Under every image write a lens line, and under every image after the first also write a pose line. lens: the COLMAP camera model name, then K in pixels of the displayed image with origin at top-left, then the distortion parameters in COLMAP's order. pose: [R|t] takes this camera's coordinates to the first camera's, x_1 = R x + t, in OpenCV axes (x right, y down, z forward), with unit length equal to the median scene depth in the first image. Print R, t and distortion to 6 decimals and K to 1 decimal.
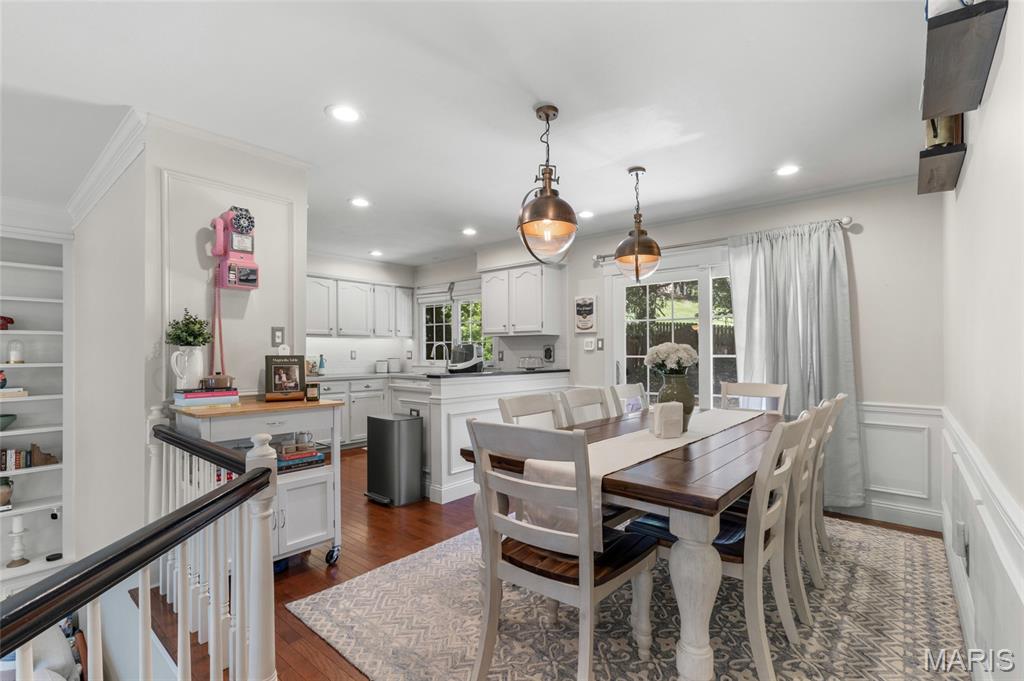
lens RADIAL K [[464.7, 0, 518.6], [0, 464.7, 354.6], [0, 0, 1]] dist [0.001342, 0.000034]
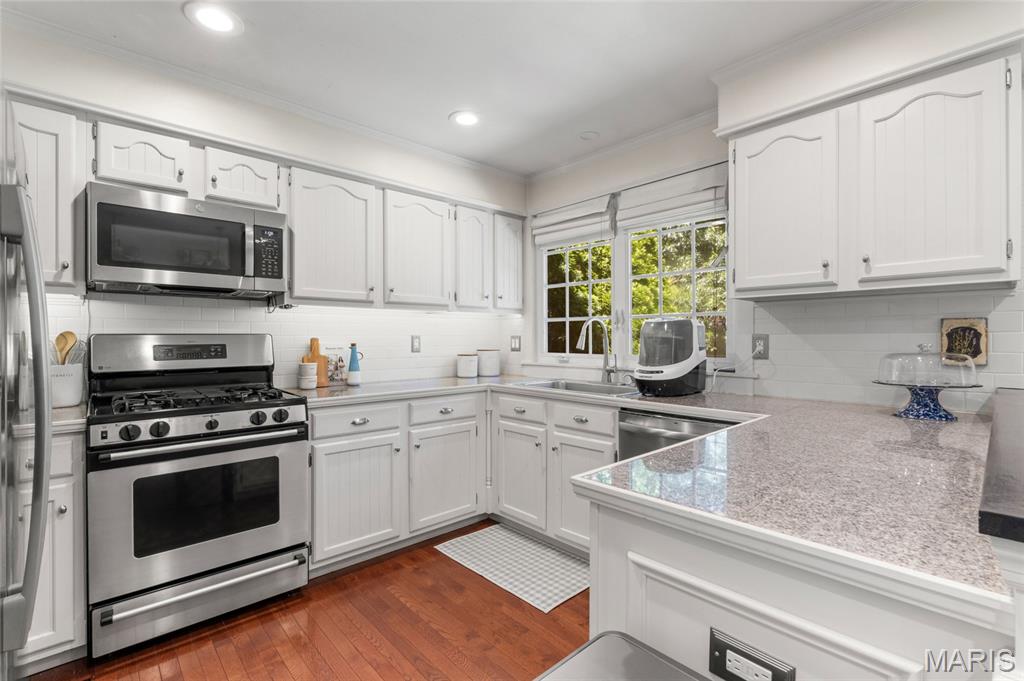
lens RADIAL K [[464.3, 0, 512.0], [0, 464.3, 340.5], [0, 0, 1]] dist [-0.001612, -0.000093]
pose [[0.991979, 0.000700, -0.126398, -0.191705], [-0.000944, 0.999998, -0.001876, -0.001890], [0.126396, 0.001980, 0.991978, 0.522155]]
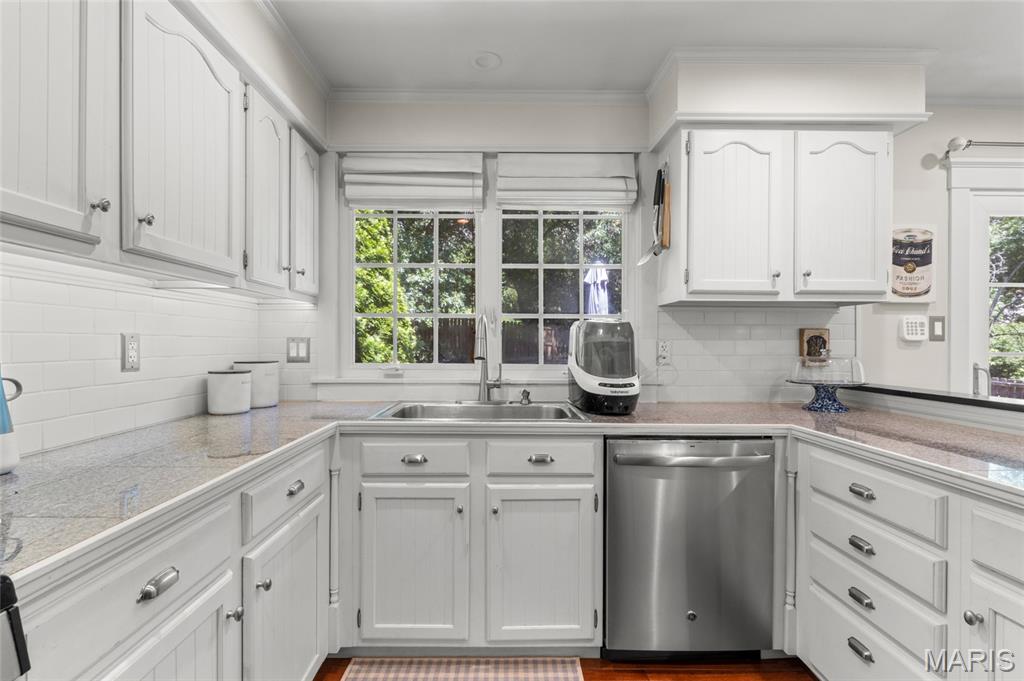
lens RADIAL K [[462.3, 0, 507.3], [0, 462.3, 345.7], [0, 0, 1]] dist [0.001048, 0.000030]
pose [[0.761041, 0.001029, 0.648703, -0.377124], [-0.001365, 0.999999, 0.000016, -0.002827], [-0.648702, -0.000898, 0.761042, 0.727716]]
